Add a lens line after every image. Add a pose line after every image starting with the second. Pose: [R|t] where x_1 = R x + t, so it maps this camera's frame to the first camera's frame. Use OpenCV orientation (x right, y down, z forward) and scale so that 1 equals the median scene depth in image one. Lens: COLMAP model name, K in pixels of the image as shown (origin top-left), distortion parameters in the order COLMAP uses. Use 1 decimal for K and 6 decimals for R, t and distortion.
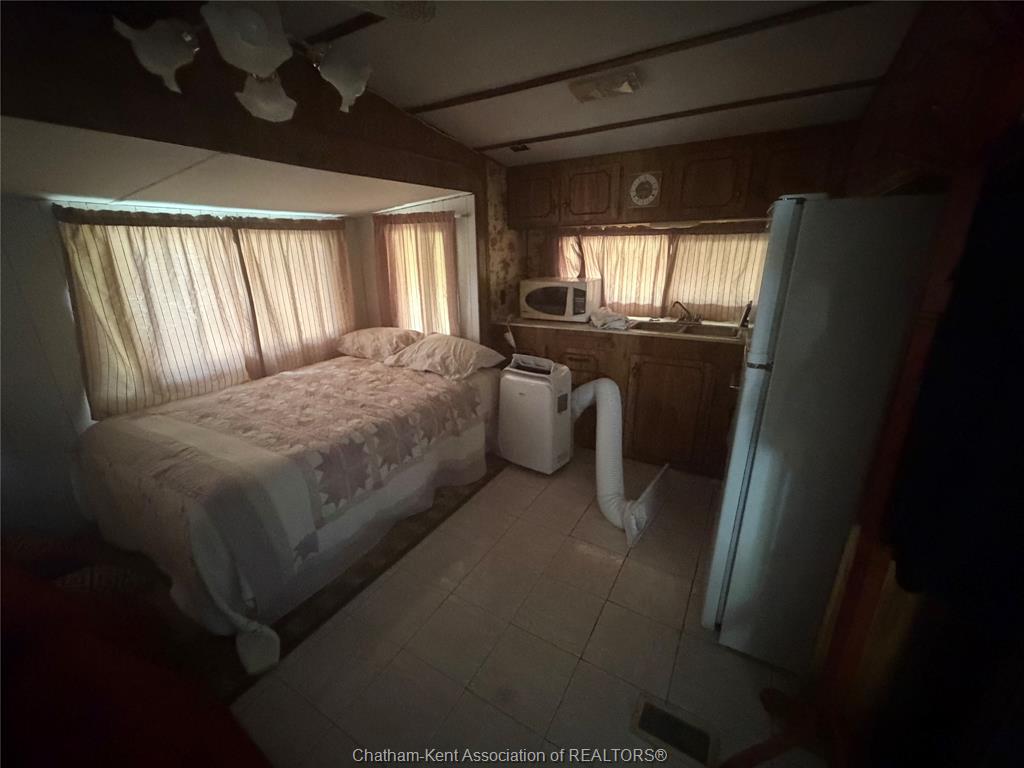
lens RADIAL K [[406.1, 0, 506.2], [0, 406.1, 387.0], [0, 0, 1]] dist [-0.001098, -0.000235]
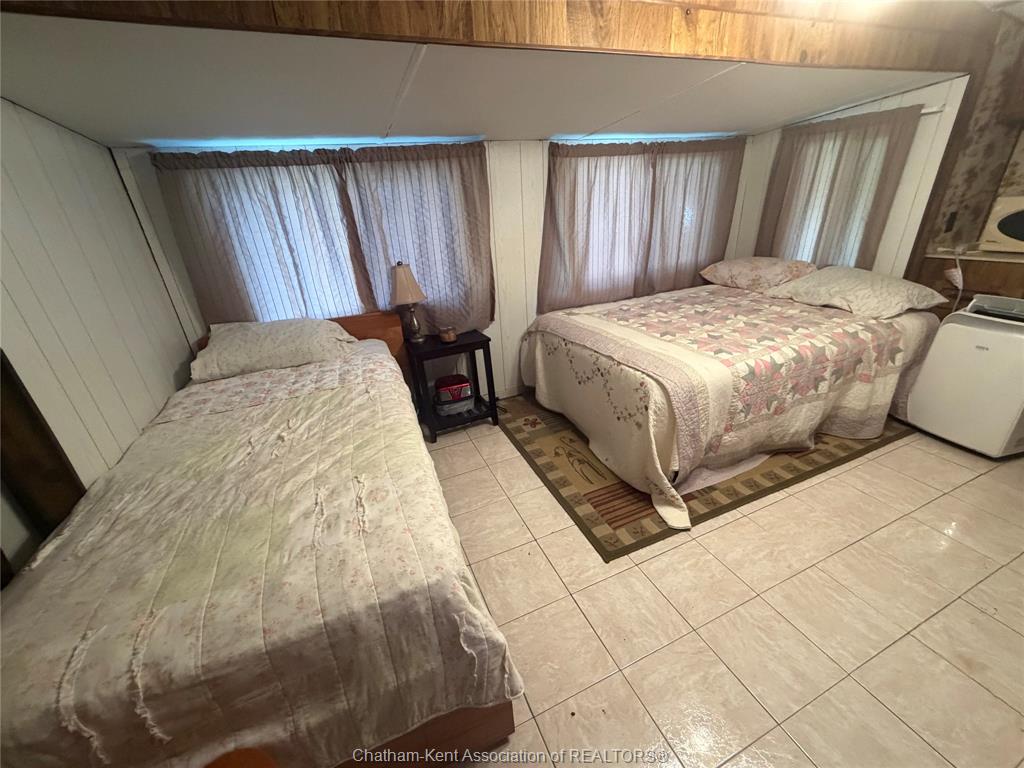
lens RADIAL K [[406.1, 0, 508.5], [0, 406.1, 382.4], [0, 0, 1]] dist [-0.001098, -0.000235]
pose [[0.802360, 0.213091, -0.557504, -0.230678], [-0.140135, 0.975241, 0.171078, 0.073298], [0.580156, -0.059141, 0.812356, -0.145692]]
